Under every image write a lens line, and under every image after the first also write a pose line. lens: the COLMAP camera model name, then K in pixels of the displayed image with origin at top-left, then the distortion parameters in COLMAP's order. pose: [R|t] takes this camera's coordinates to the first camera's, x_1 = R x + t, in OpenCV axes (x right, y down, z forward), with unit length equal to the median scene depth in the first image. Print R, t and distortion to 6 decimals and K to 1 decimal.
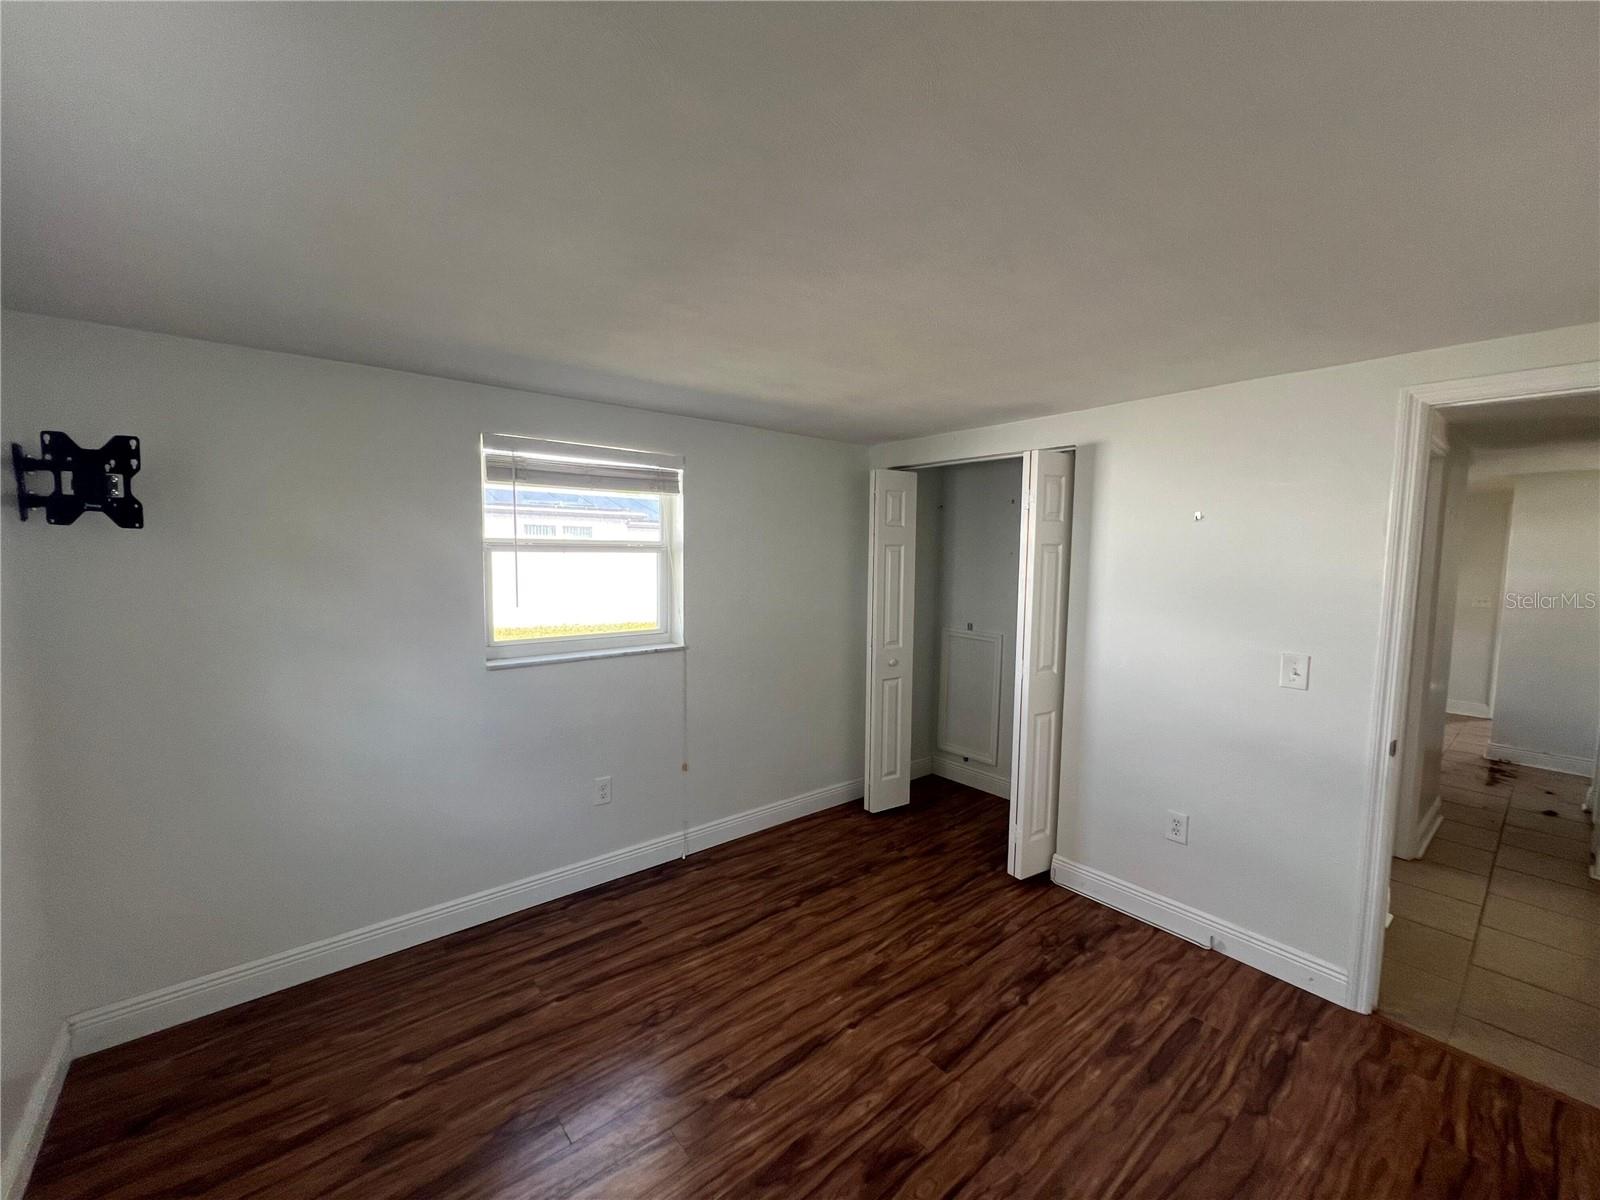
lens RADIAL K [[641.8, 0, 799.0], [0, 641.8, 602.6], [0, 0, 1]] dist [-0.003678, 0.001041]
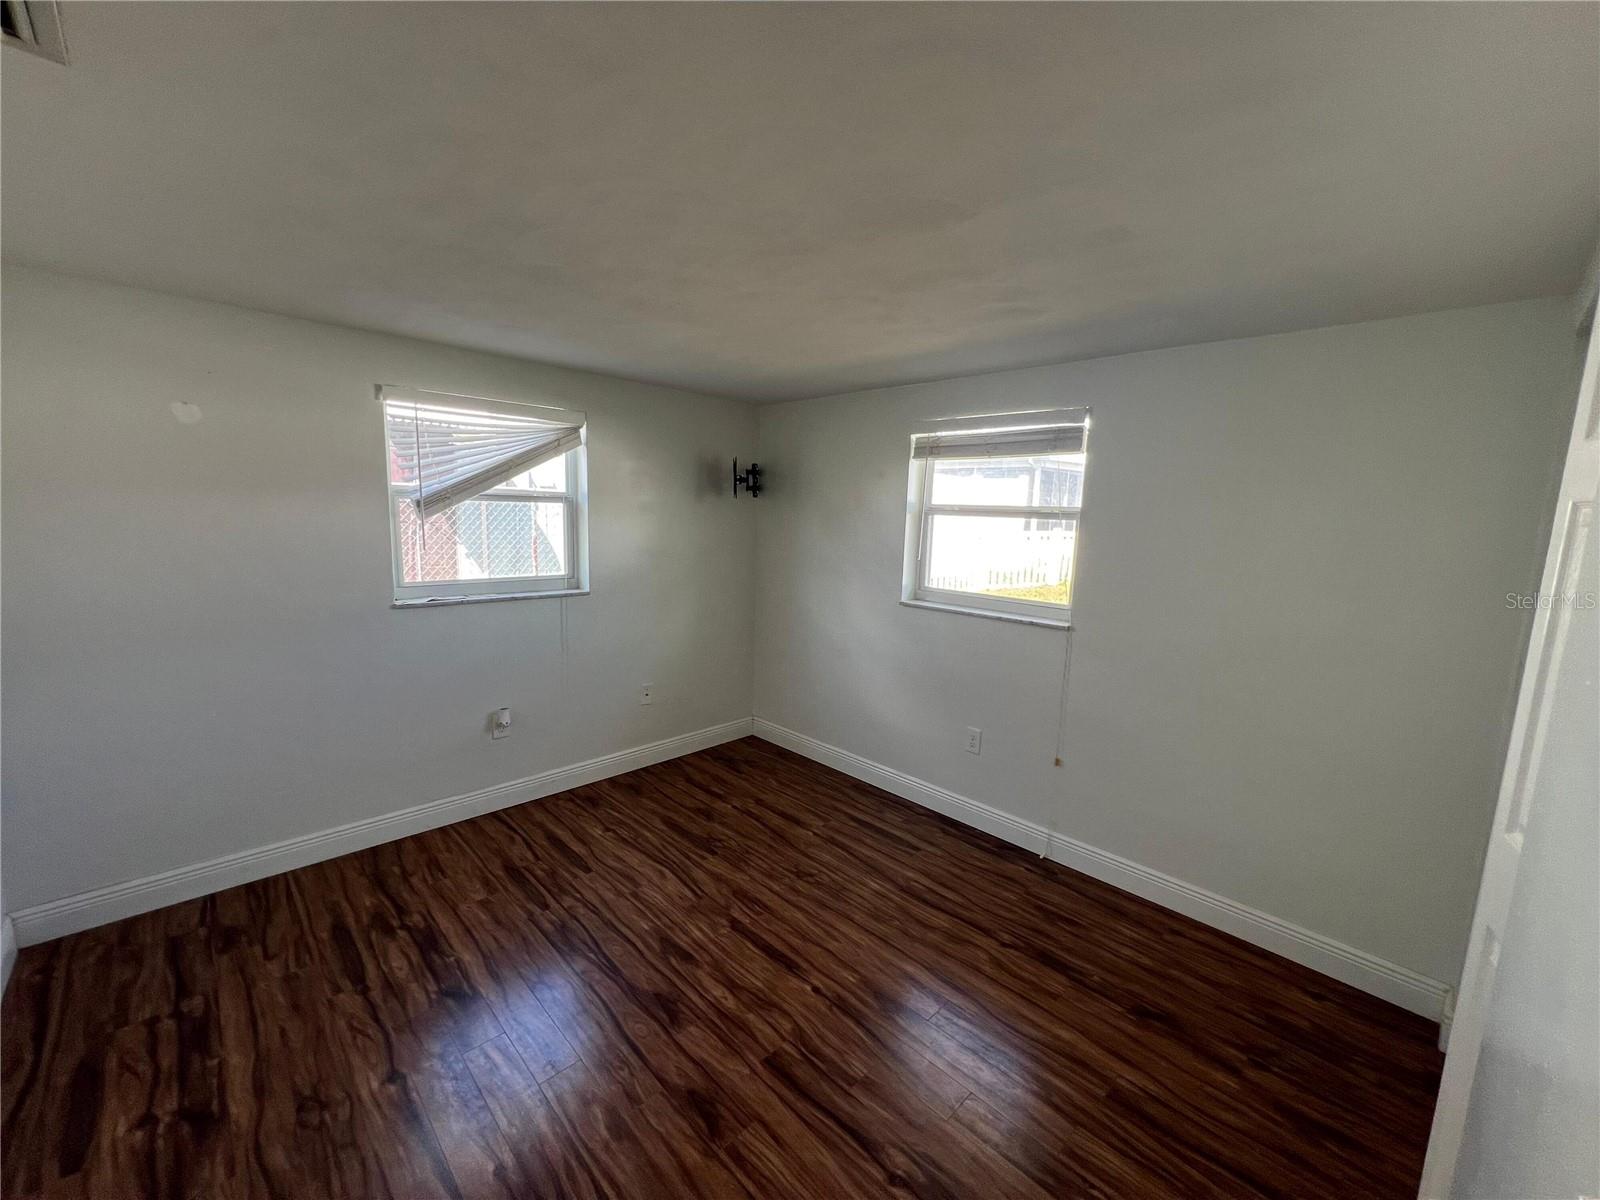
lens RADIAL K [[641.8, 0, 798.0], [0, 641.8, 601.2], [0, 0, 1]] dist [-0.003678, 0.001041]
pose [[0.076618, 0.131084, -0.988406, 0.969461], [-0.110213, 0.986359, 0.122269, -0.048362], [0.990950, 0.099567, 0.090020, 0.815051]]
